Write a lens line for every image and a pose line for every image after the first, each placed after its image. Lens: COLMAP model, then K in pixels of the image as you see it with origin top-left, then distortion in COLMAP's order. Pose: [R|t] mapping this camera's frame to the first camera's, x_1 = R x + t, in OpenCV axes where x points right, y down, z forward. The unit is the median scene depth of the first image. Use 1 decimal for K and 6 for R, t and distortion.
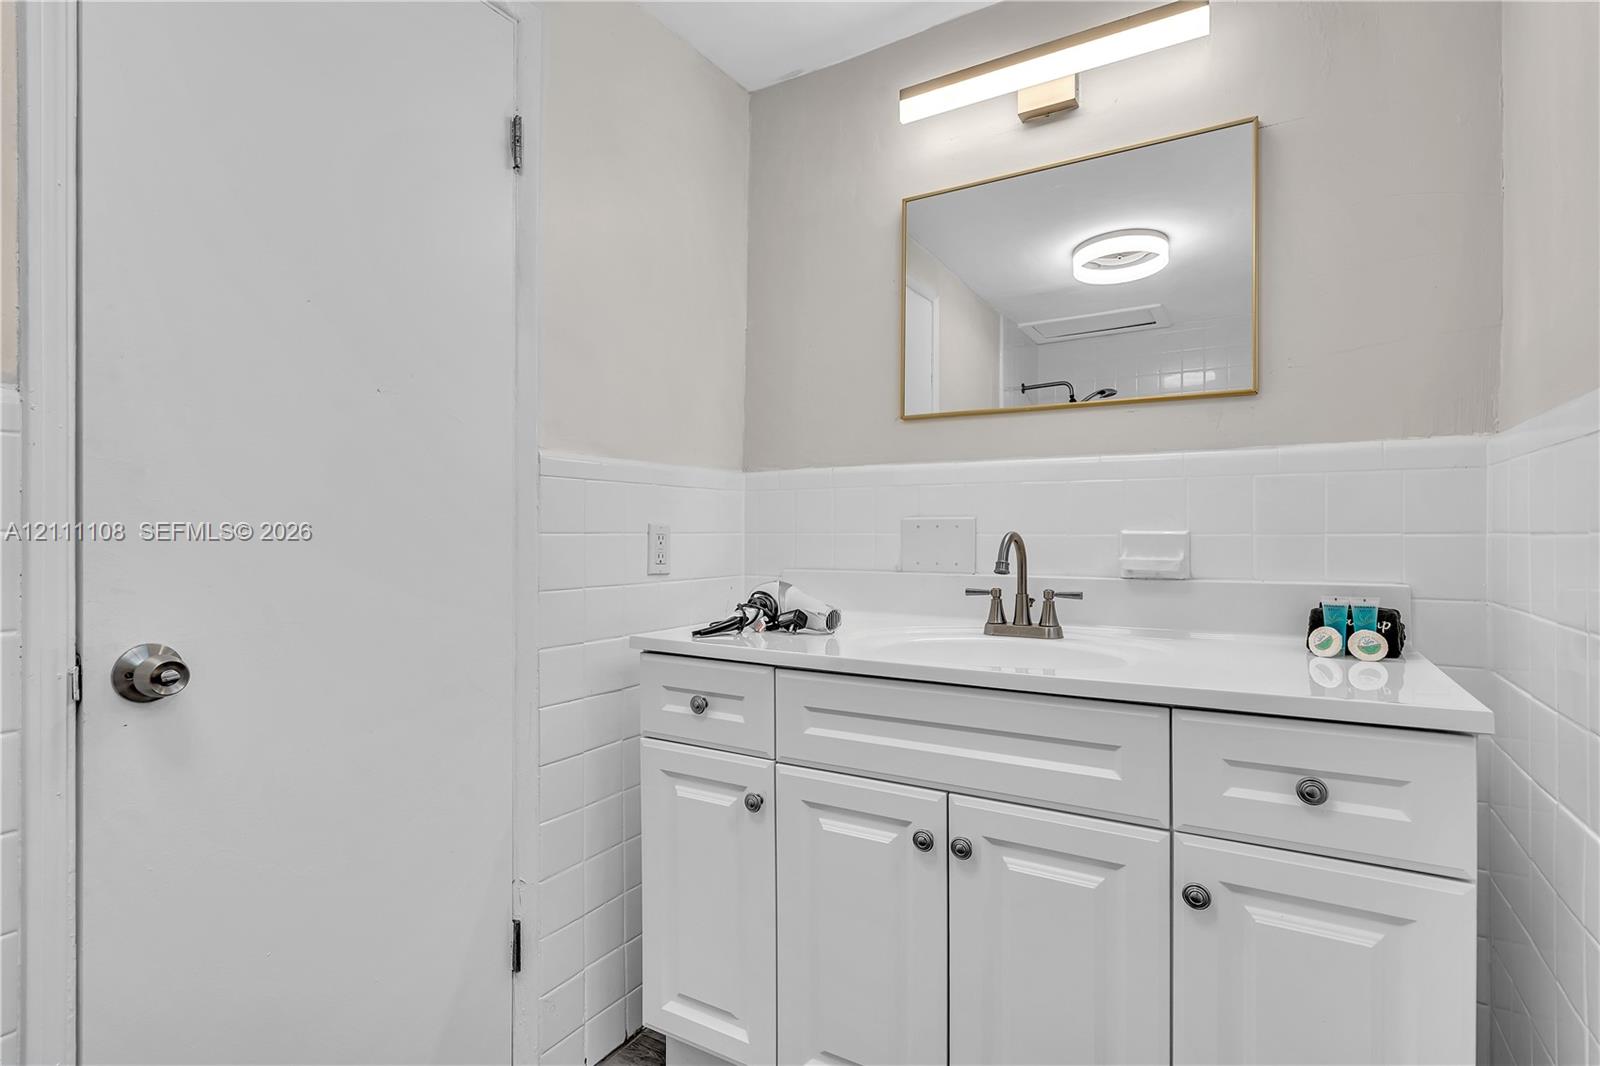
lens RADIAL K [[794.6, 0, 798.7], [0, 794.6, 533.5], [0, 0, 1]] dist [0.001010, -0.000670]
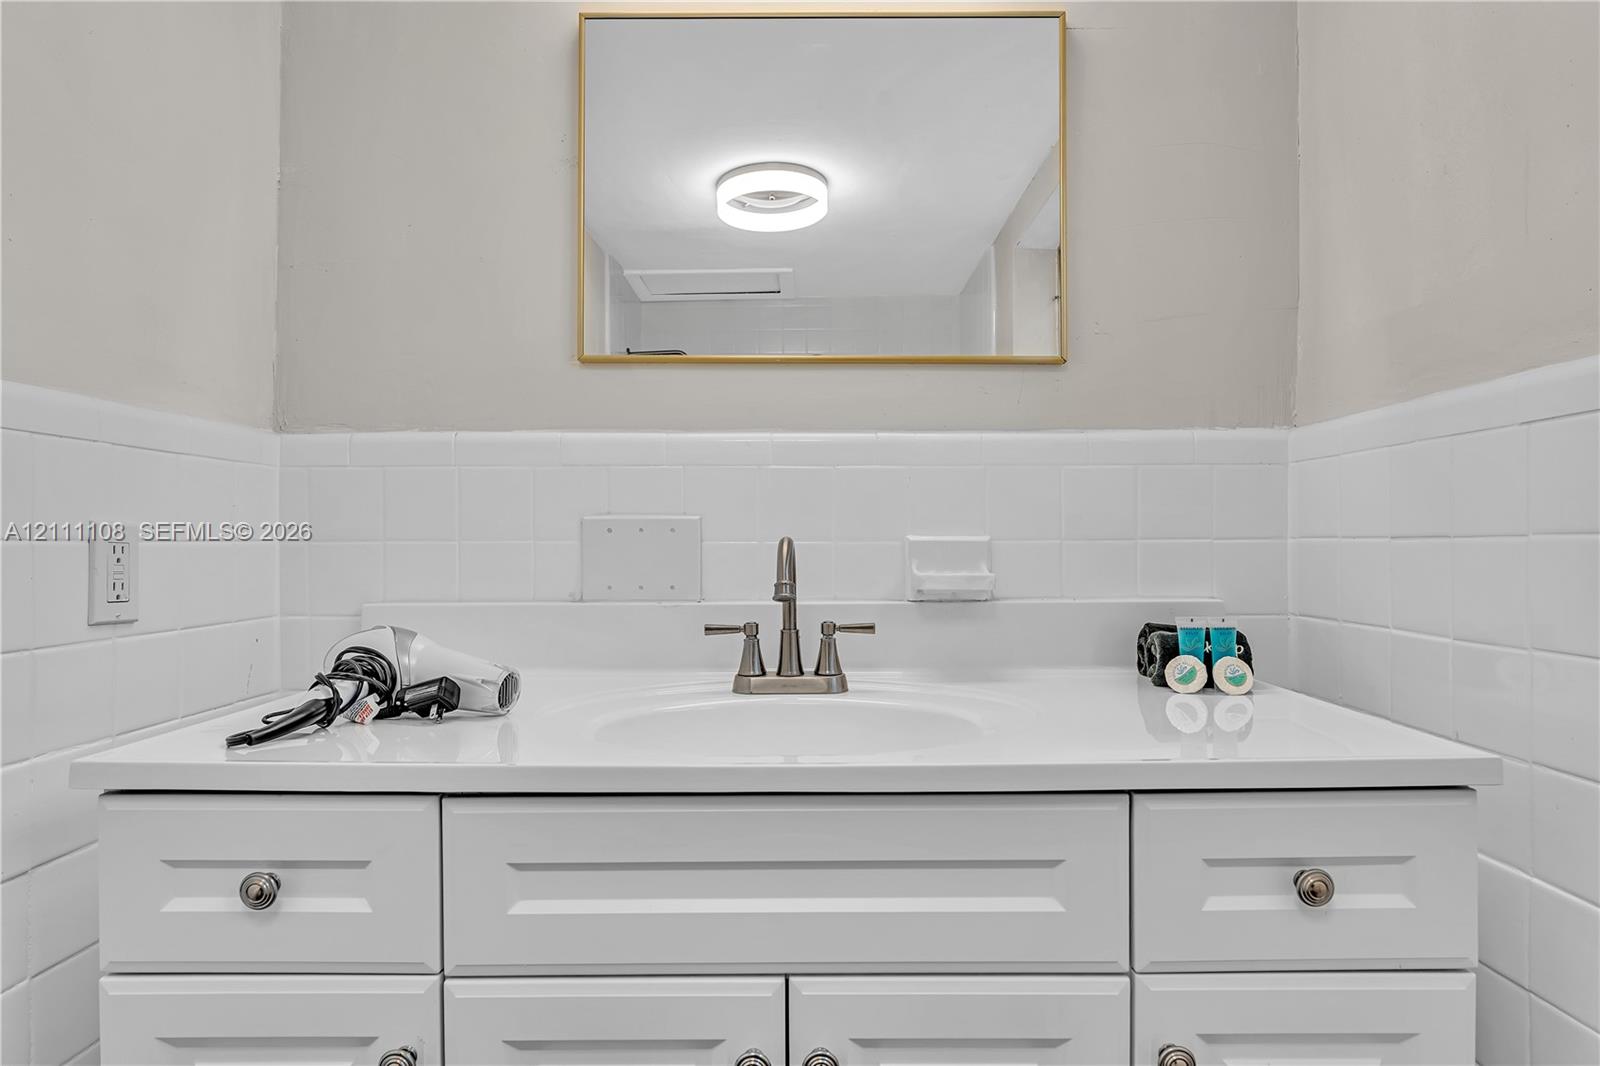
lens RADIAL K [[952.1, 0, 793.0], [0, 952.1, 544.1], [0, 0, 1]] dist [0.000405, 0.004188]
pose [[0.857477, -0.002188, 0.514518, -0.153154], [0.002955, 0.999995, -0.000672, 0.004463], [-0.514514, 0.002097, 0.857479, 0.347288]]
